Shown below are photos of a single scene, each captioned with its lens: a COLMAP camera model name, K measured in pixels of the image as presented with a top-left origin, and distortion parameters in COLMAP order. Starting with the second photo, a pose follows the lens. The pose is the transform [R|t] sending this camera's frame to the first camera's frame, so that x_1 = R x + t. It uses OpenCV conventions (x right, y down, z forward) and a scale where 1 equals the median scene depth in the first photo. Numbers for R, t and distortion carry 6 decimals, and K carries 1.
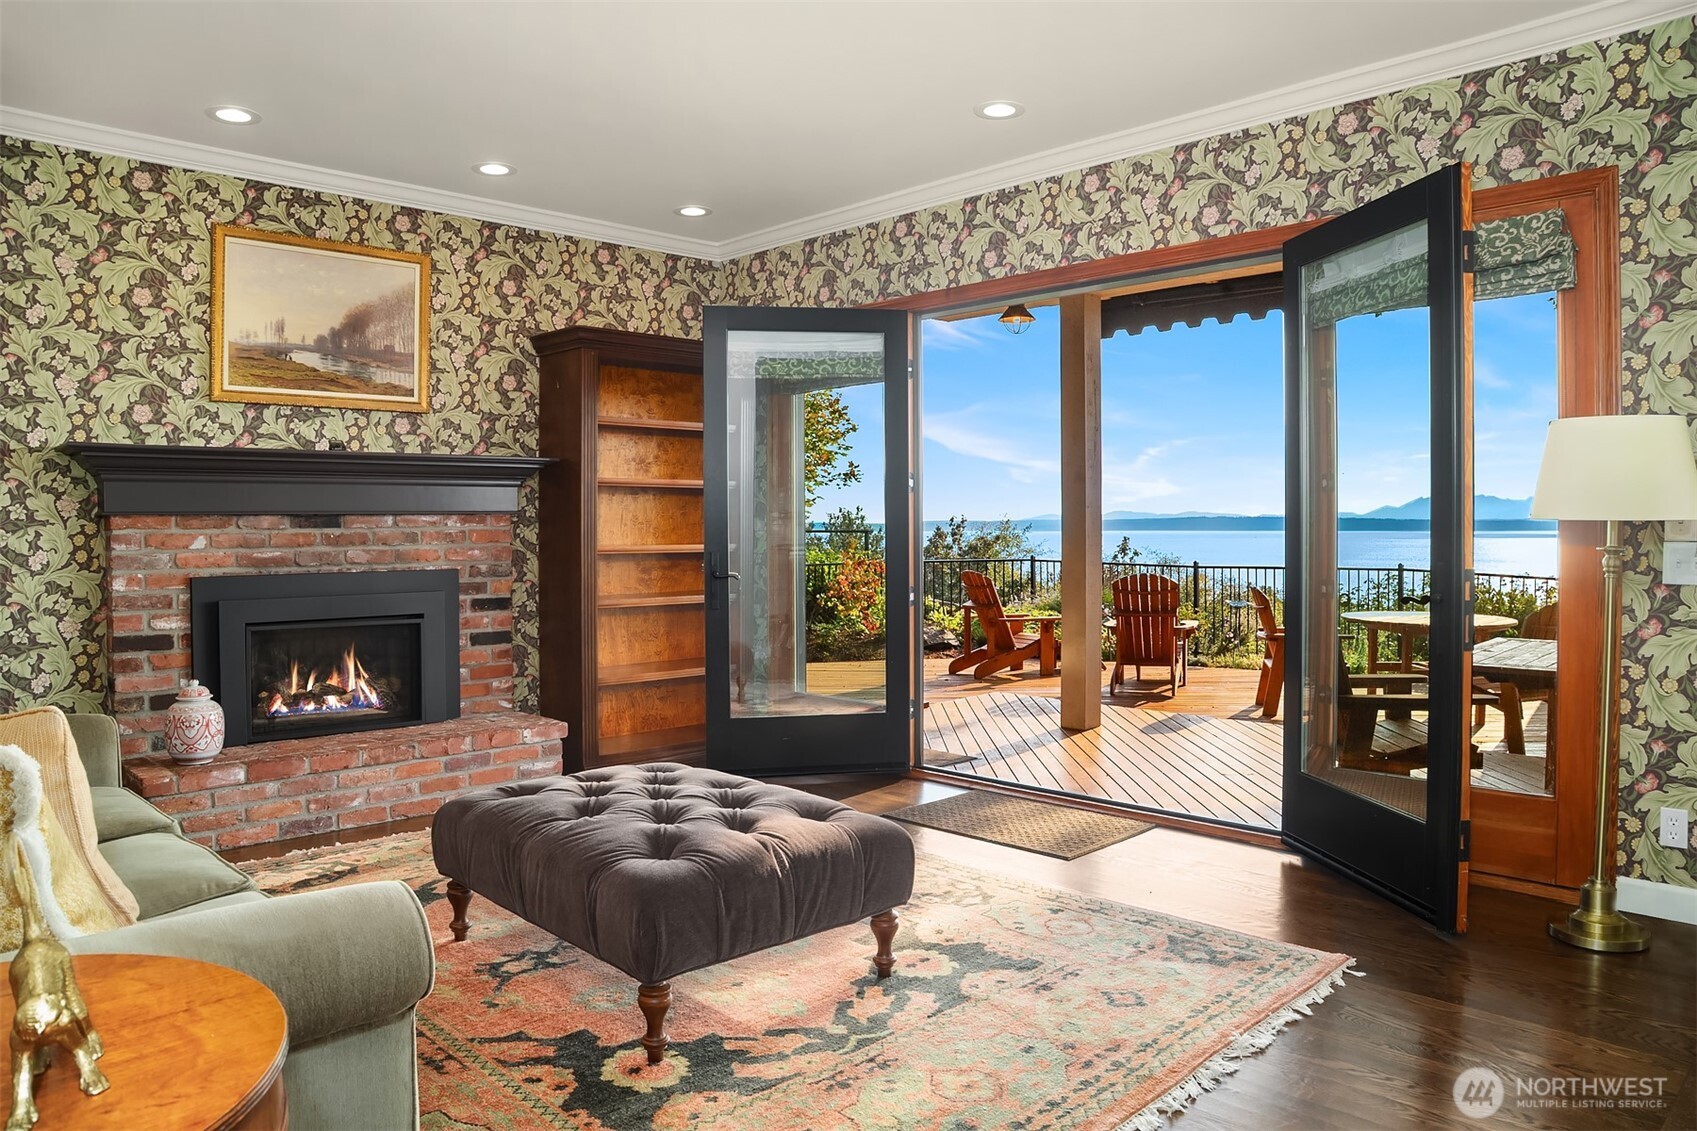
lens RADIAL K [[1159.9, 0, 850.2], [0, 1159.9, 531.2], [0, 0, 1]] dist [-0.079209, 0.004821]
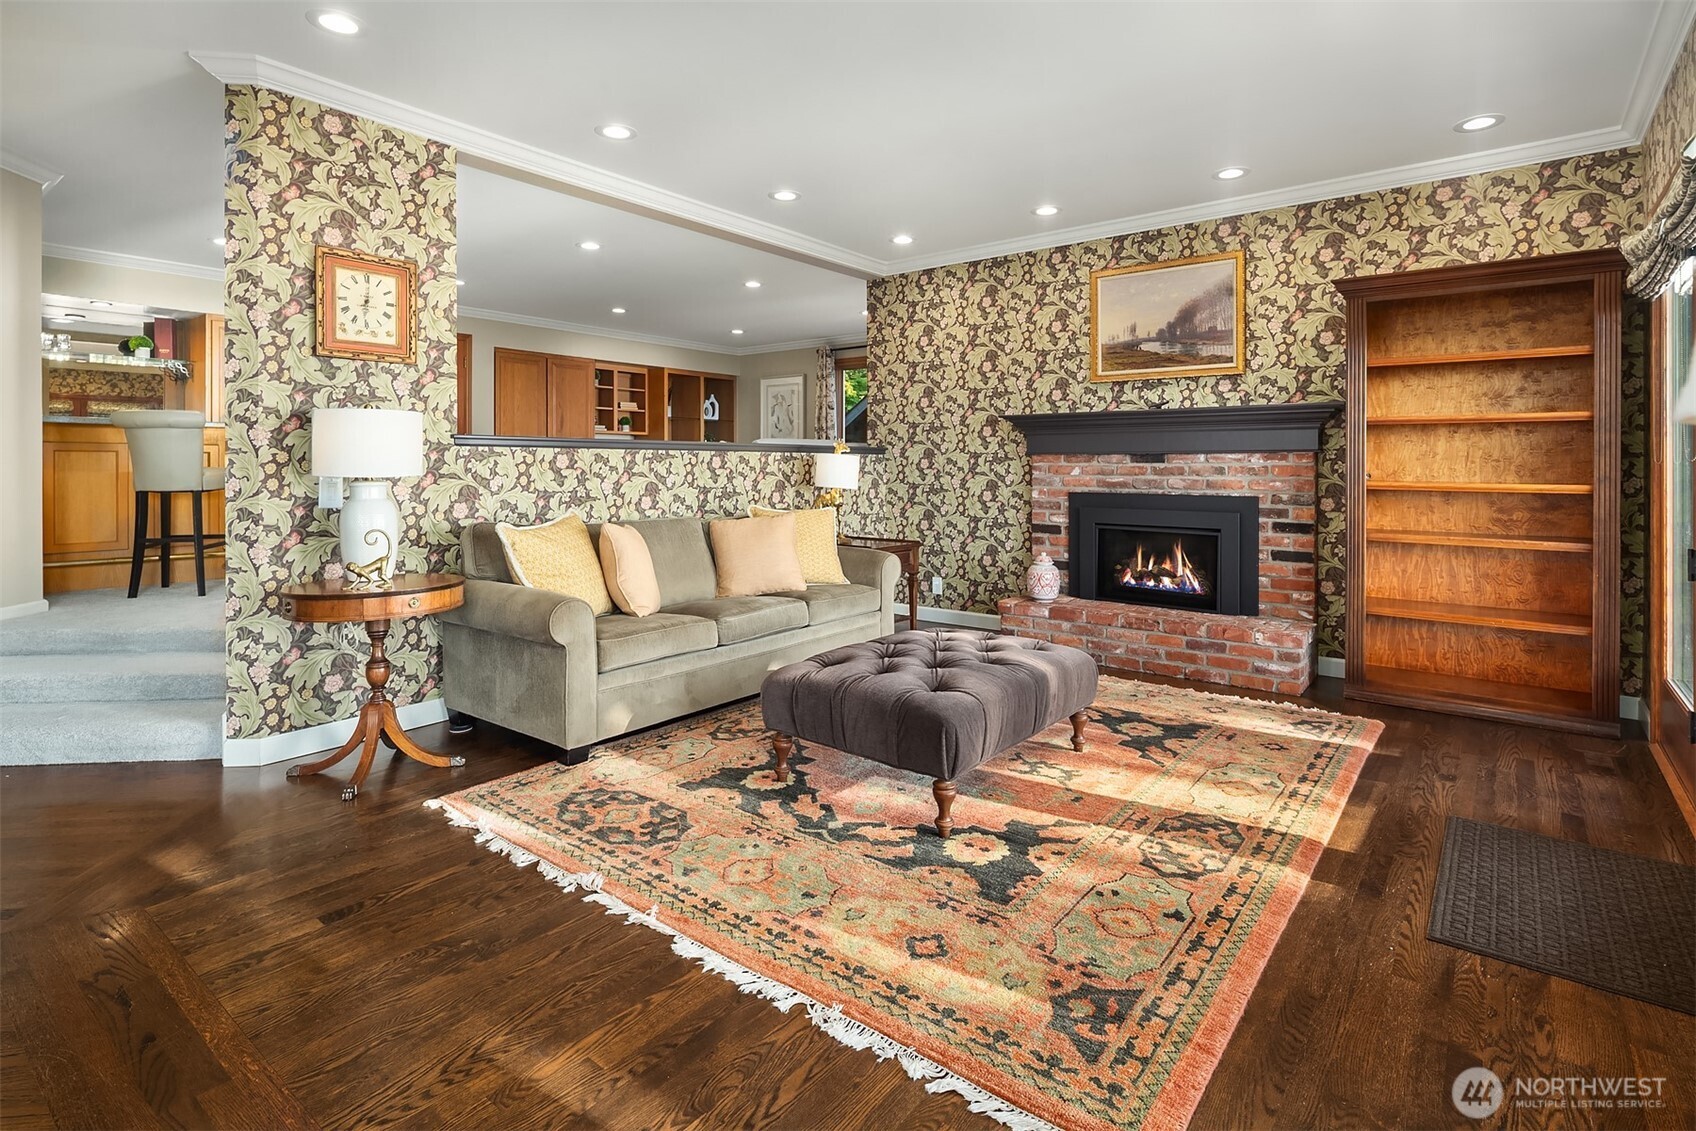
lens RADIAL K [[831.0, 0, 849.5], [0, 831.0, 466.2], [0, 0, 1]] dist [0.000247, -0.000698]
pose [[0.127390, 0.008795, -0.991814, 0.535486], [-0.010236, 0.999919, 0.007552, -0.002602], [0.991800, 0.009190, 0.127469, 0.482719]]
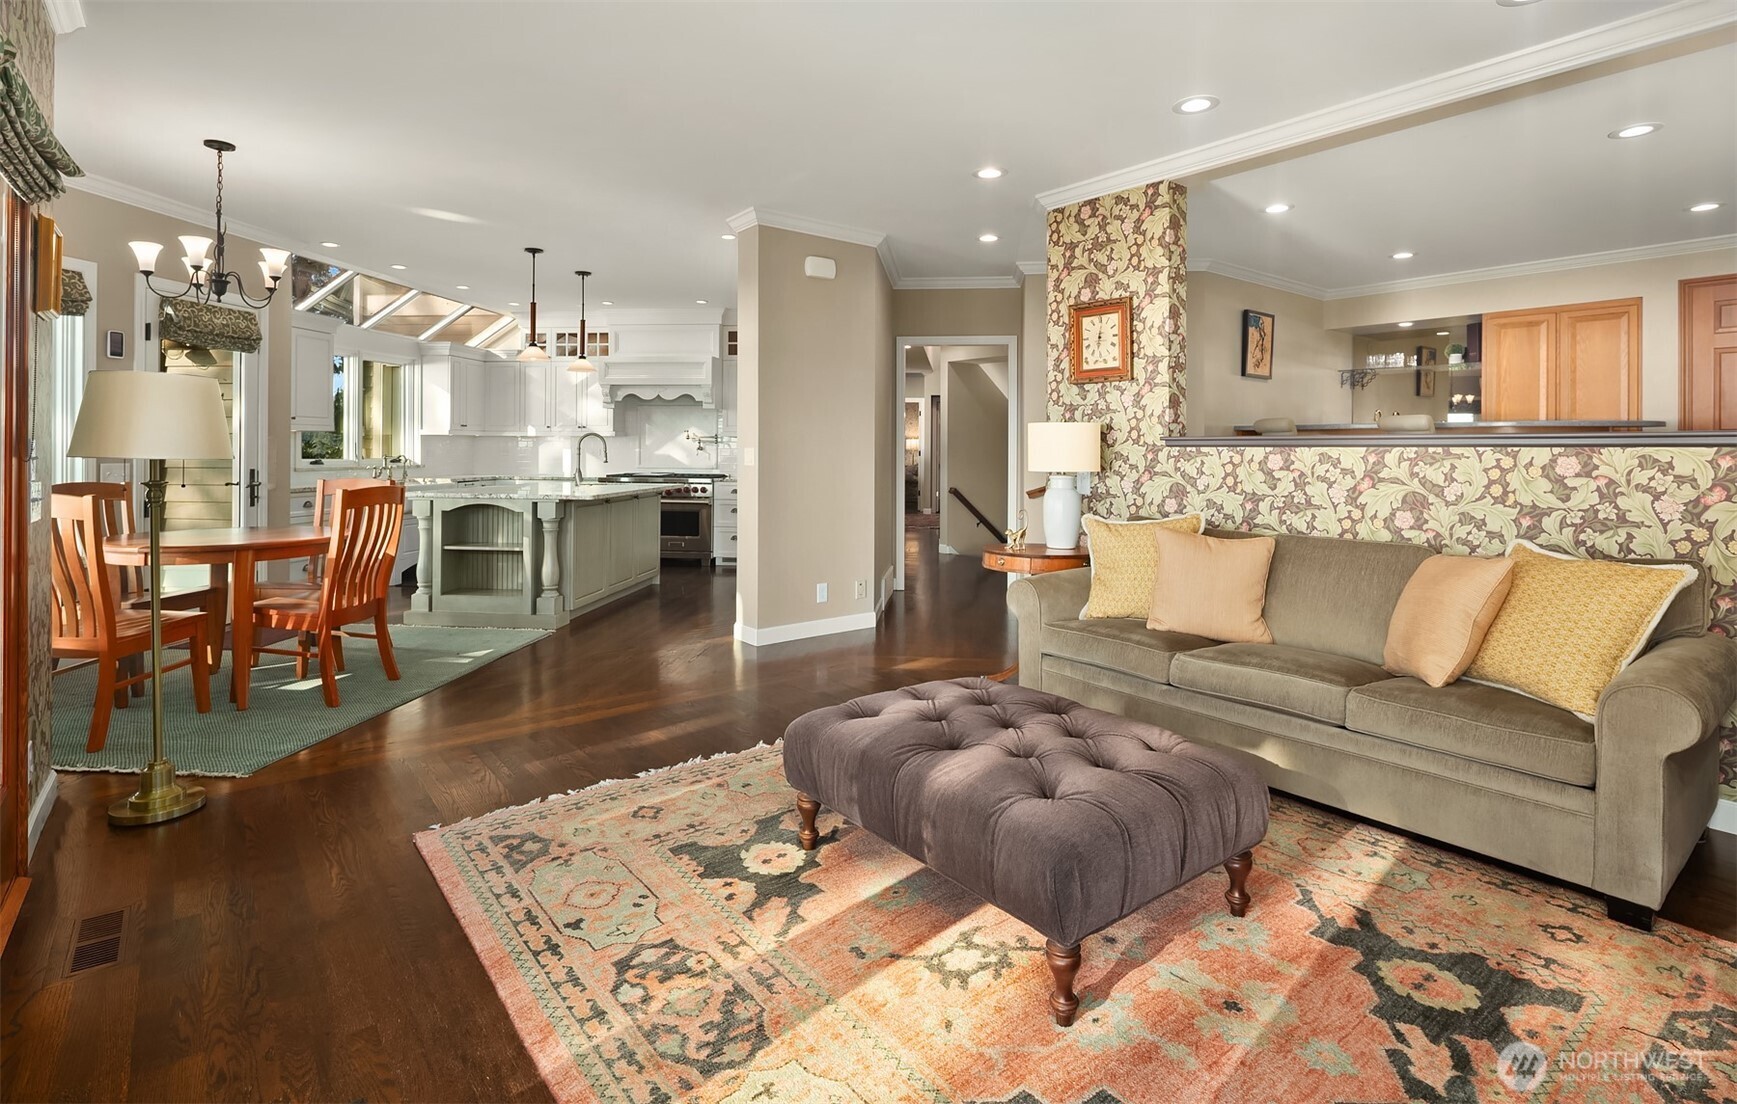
lens RADIAL K [[842.8, 0, 869.0], [0, 842.8, 451.2], [0, 0, 1]] dist [0.000139, 0.000054]
pose [[-0.994956, 0.003470, 0.100249, -0.072756], [0.004453, 0.999944, 0.009590, -0.017680], [-0.100211, 0.009988, -0.994916, 1.133717]]
